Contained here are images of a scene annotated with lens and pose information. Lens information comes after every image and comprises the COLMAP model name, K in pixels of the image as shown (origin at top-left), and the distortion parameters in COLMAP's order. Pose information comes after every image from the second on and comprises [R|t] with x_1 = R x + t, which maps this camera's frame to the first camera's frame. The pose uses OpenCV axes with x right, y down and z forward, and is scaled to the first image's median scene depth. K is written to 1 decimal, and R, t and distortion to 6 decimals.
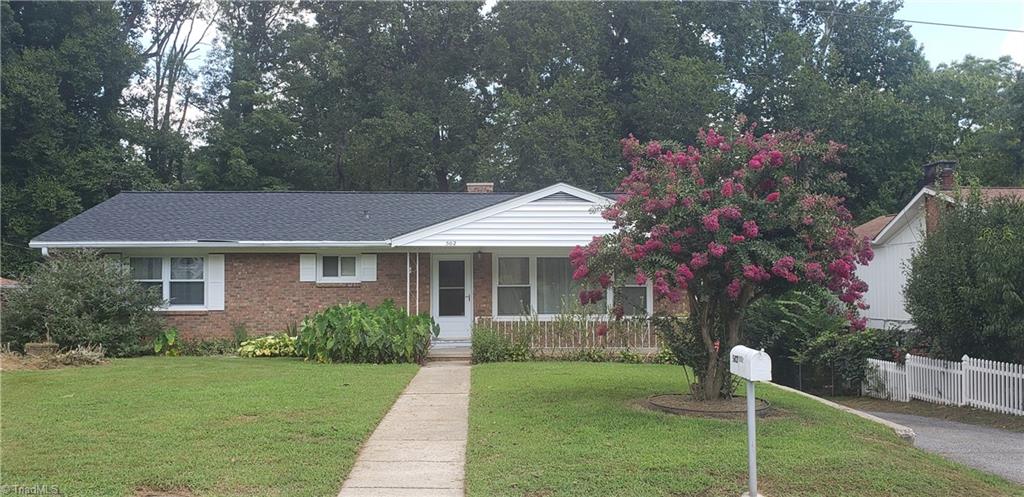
lens RADIAL K [[893.1, 0, 510.6], [0, 893.1, 244.7], [0, 0, 1]] dist [0.063414, -0.070089]
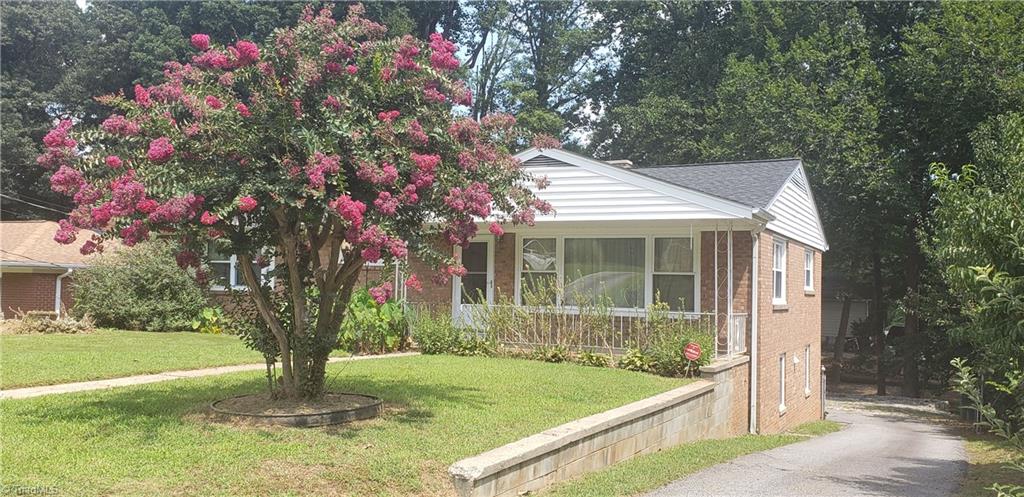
lens RADIAL K [[872.1, 0, 505.5], [0, 872.1, 251.7], [0, 0, 1]] dist [0.012311, 0.000747]
pose [[0.883853, -0.000581, -0.467764, 0.386835], [0.003017, 0.999986, 0.004458, 0.024527], [0.467755, -0.005351, 0.883842, 0.257425]]
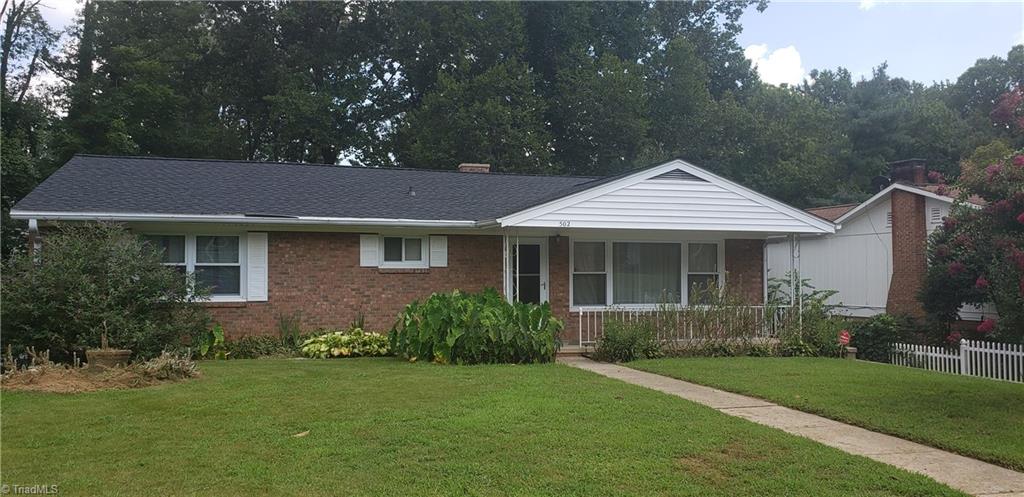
lens RADIAL K [[804.3, 0, 511.4], [0, 804.3, 249.4], [0, 0, 1]] dist [0.057998, -0.047466]
pose [[0.962819, 0.010861, 0.269929, -0.314049], [-0.014532, 0.999827, 0.011606, 0.014483], [-0.269756, -0.015097, 0.962810, 0.238492]]
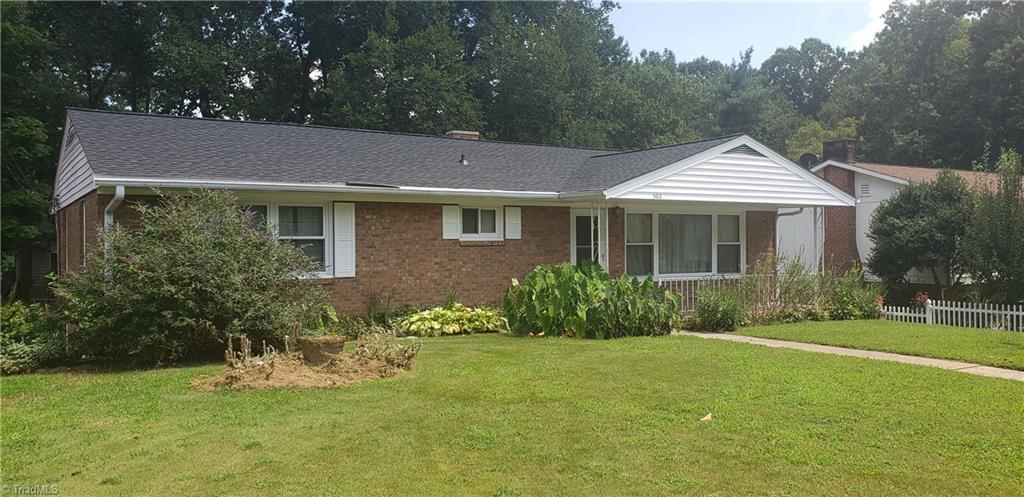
lens RADIAL K [[804.3, 0, 519.9], [0, 804.3, 245.2], [0, 0, 1]] dist [0.057998, -0.047466]
pose [[0.862199, -0.004779, 0.506547, -0.560818], [-0.018866, 0.998959, 0.041538, 0.015711], [-0.506218, -0.045371, 0.861211, 0.355865]]
